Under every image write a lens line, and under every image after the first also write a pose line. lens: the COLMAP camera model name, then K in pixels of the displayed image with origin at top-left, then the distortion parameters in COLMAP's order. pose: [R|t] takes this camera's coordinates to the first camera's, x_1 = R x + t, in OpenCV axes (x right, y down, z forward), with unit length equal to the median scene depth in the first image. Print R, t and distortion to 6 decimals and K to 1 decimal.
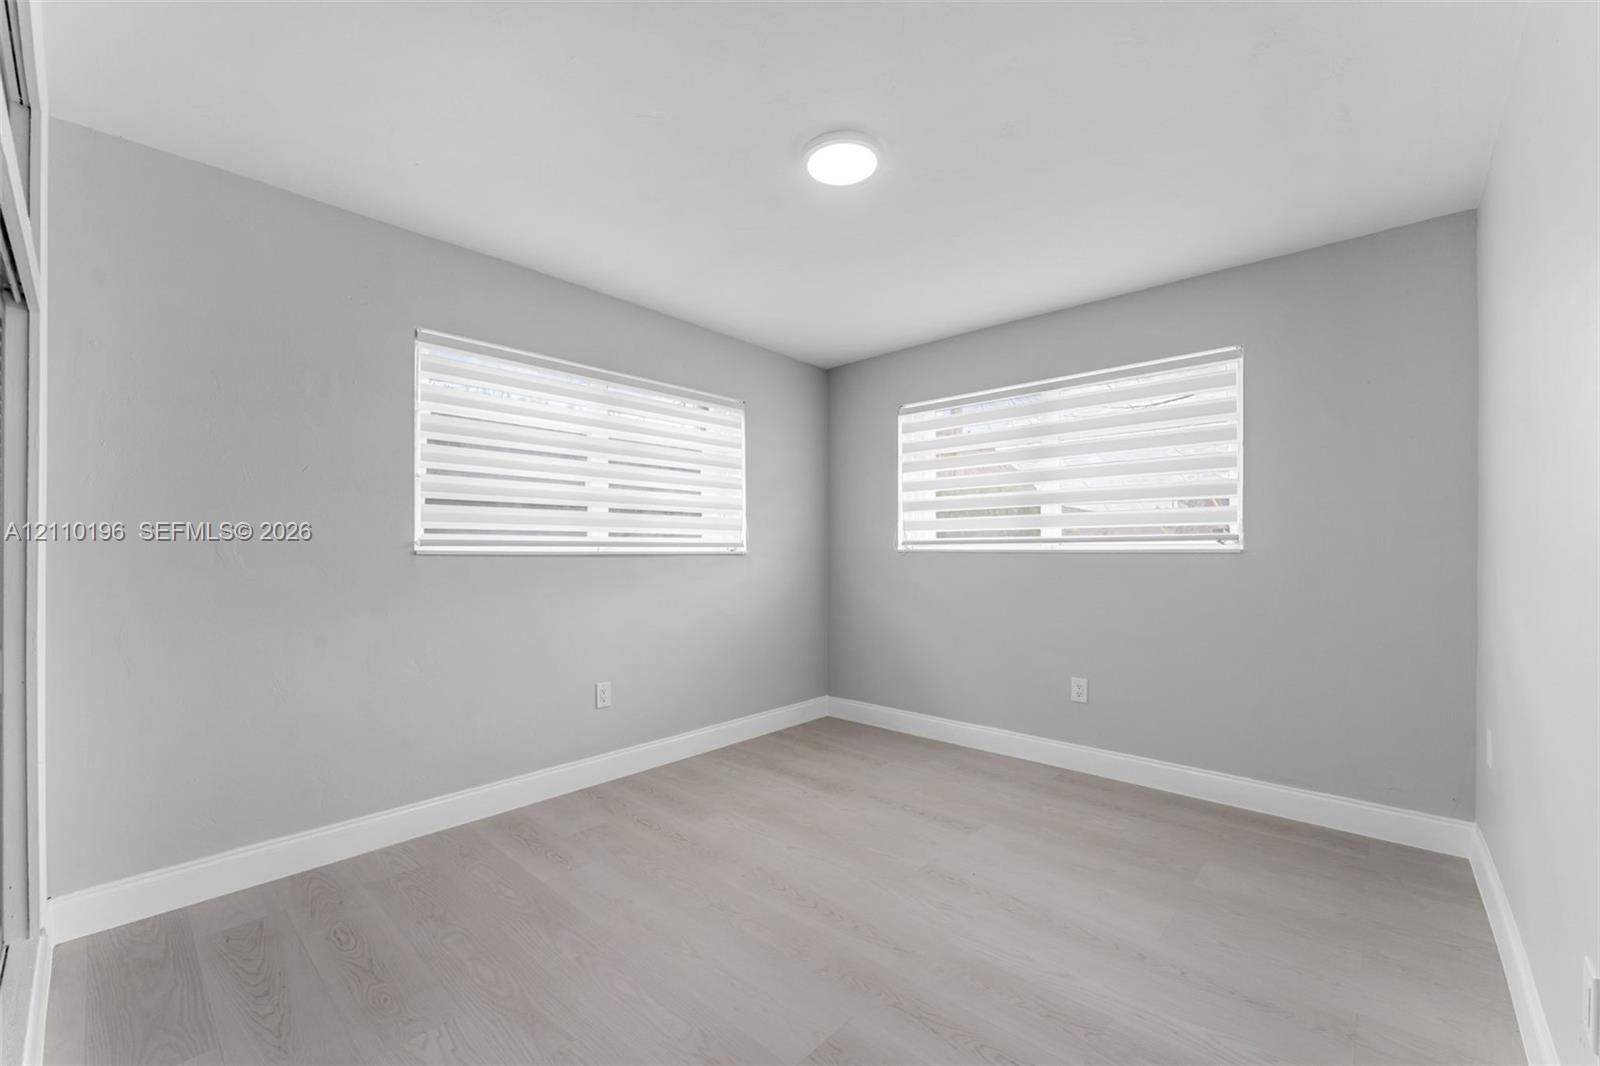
lens RADIAL K [[632.5, 0, 818.8], [0, 632.5, 545.0], [0, 0, 1]] dist [0.001082, -0.004488]
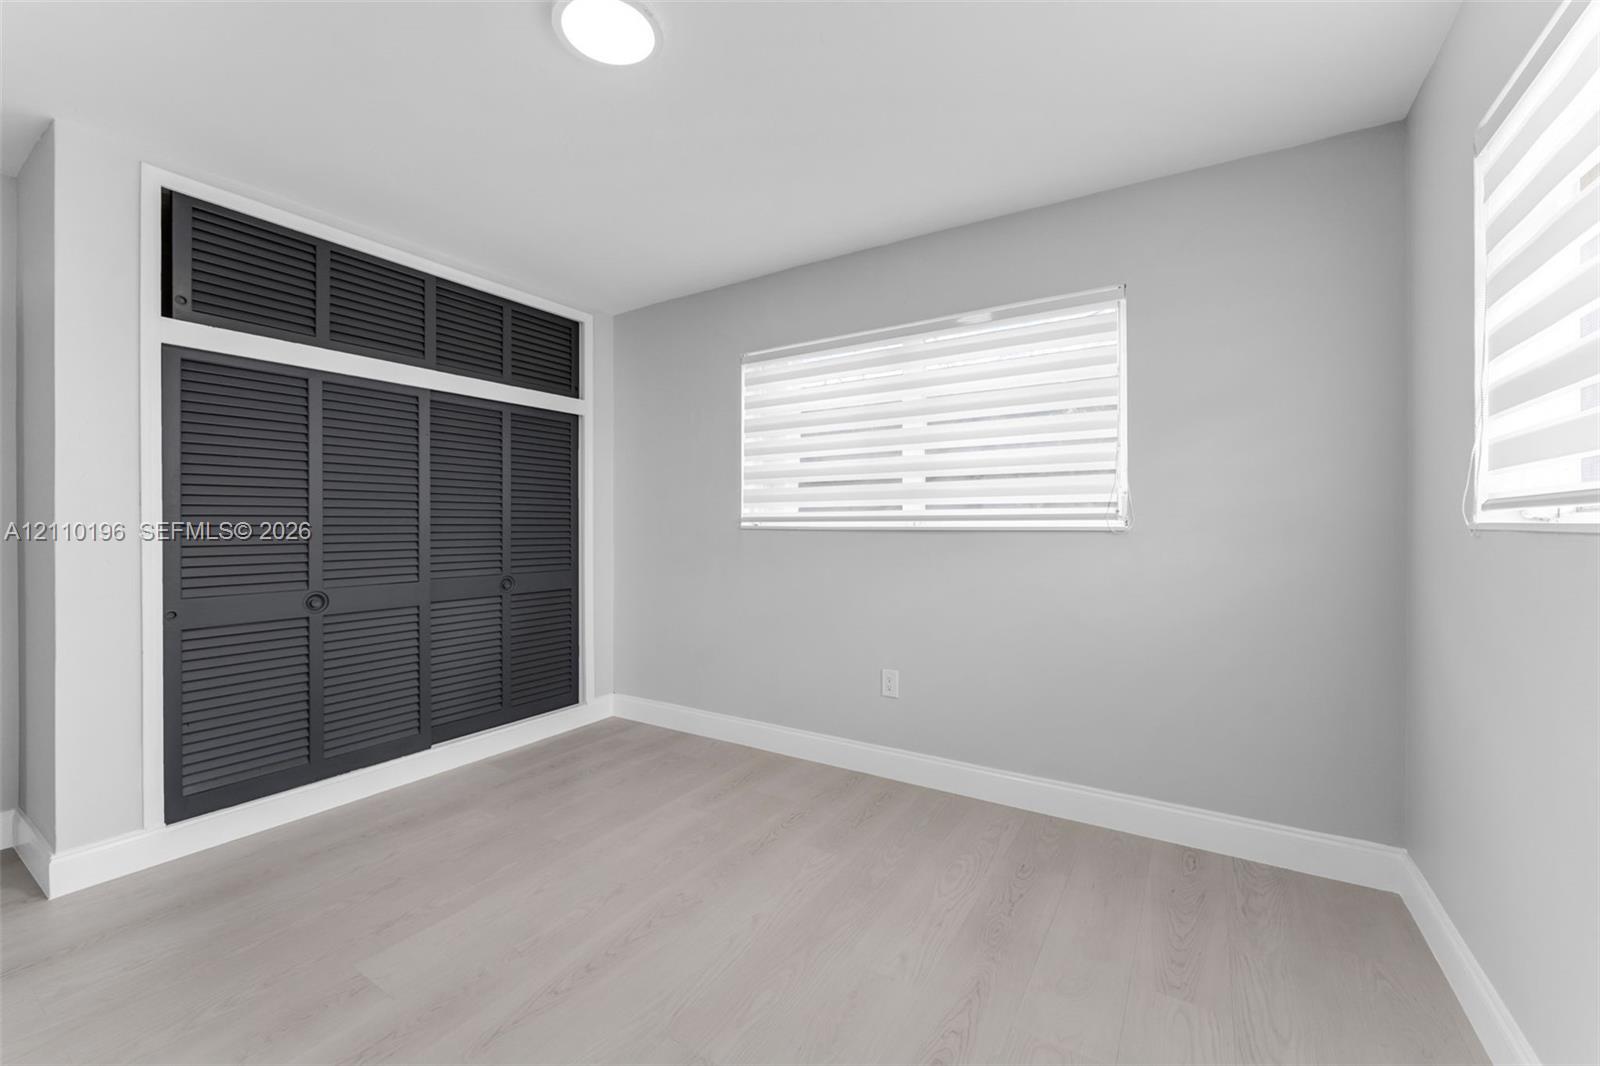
lens RADIAL K [[650.4, 0, 795.9], [0, 650.4, 524.0], [0, 0, 1]] dist [-0.002482, -0.000124]
pose [[0.152318, -0.000018, -0.988332, 0.547582], [0.011755, 0.999929, 0.001793, 0.003016], [0.988262, -0.011891, 0.152307, 0.697397]]
